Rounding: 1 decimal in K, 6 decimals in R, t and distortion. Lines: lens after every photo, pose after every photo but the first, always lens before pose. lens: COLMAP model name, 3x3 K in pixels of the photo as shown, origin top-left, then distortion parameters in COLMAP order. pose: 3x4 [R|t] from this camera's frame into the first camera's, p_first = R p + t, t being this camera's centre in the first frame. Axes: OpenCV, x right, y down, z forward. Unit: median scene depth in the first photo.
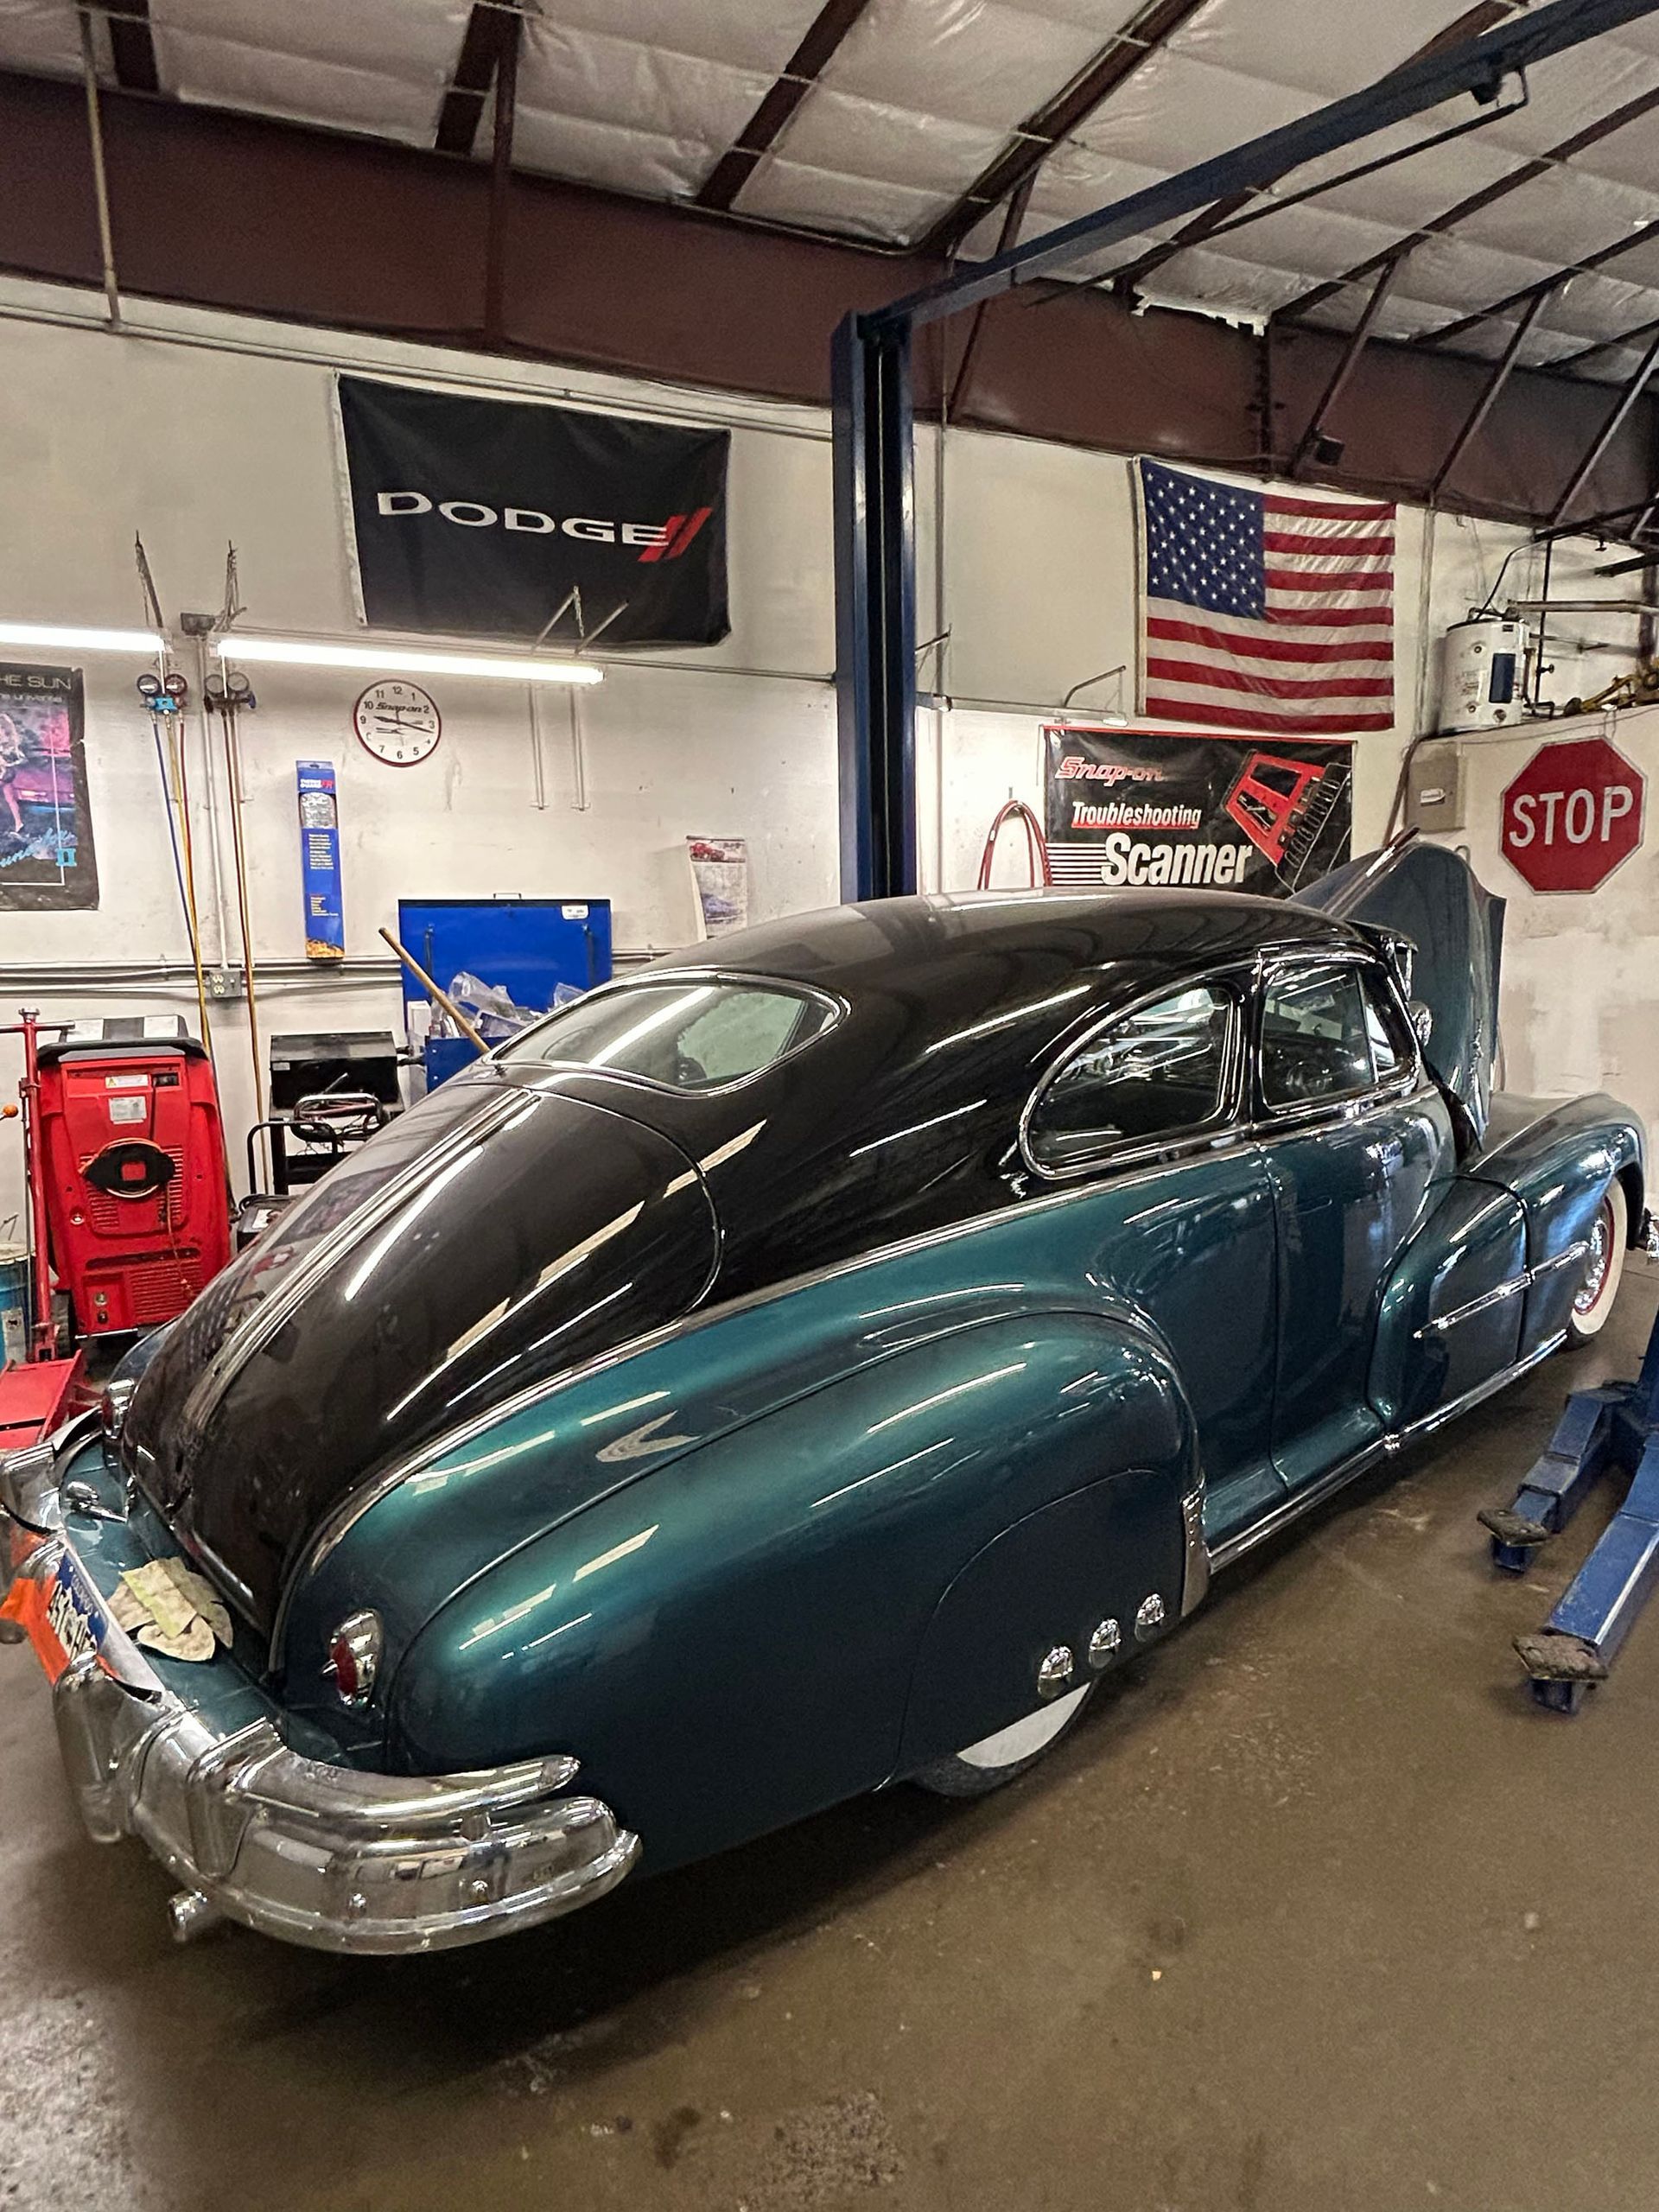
lens RADIAL K [[1336.8, 0, 829.5], [0, 1336.8, 1106.0], [0, 0, 1]] dist [0.017415, -0.001870]
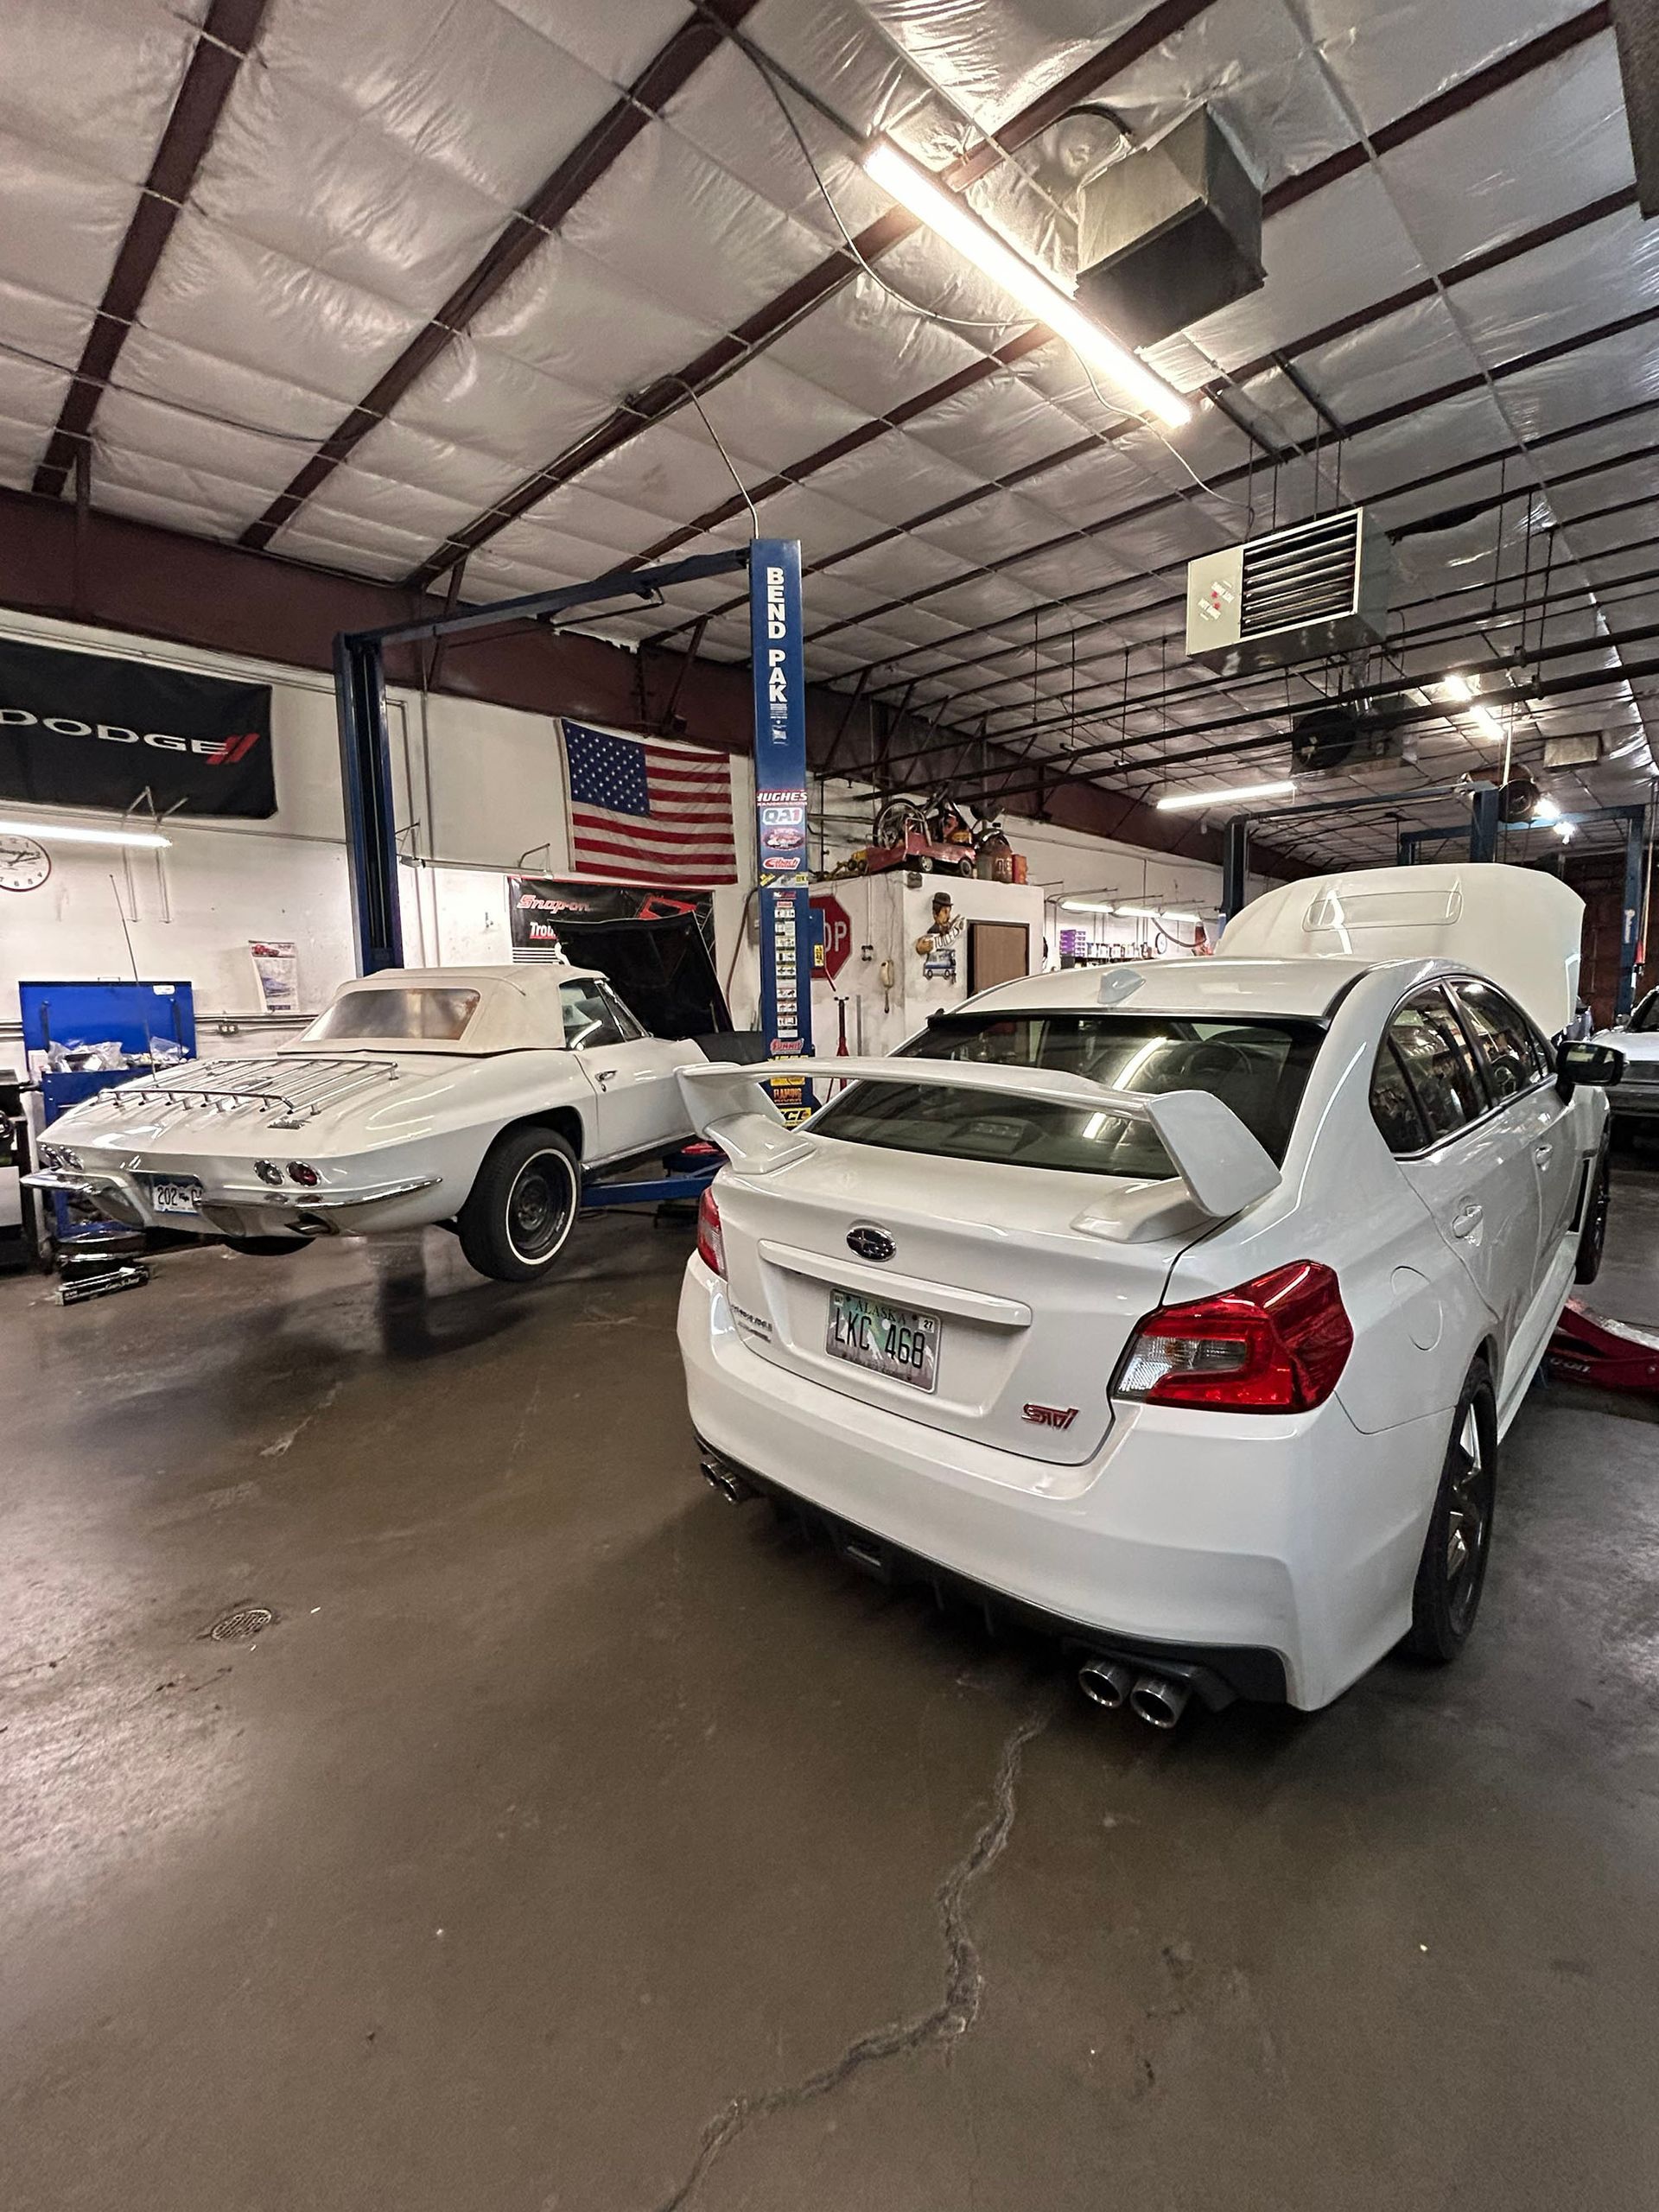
lens RADIAL K [[1033.6, 0, 853.9], [0, 1033.6, 1101.4], [0, 0, 1]] dist [0.000680, 0.014588]
pose [[0.939490, -0.038792, 0.340372, 0.118881], [0.053167, 0.998040, -0.033005, 0.052332], [-0.338424, 0.049104, 0.939712, -0.307255]]
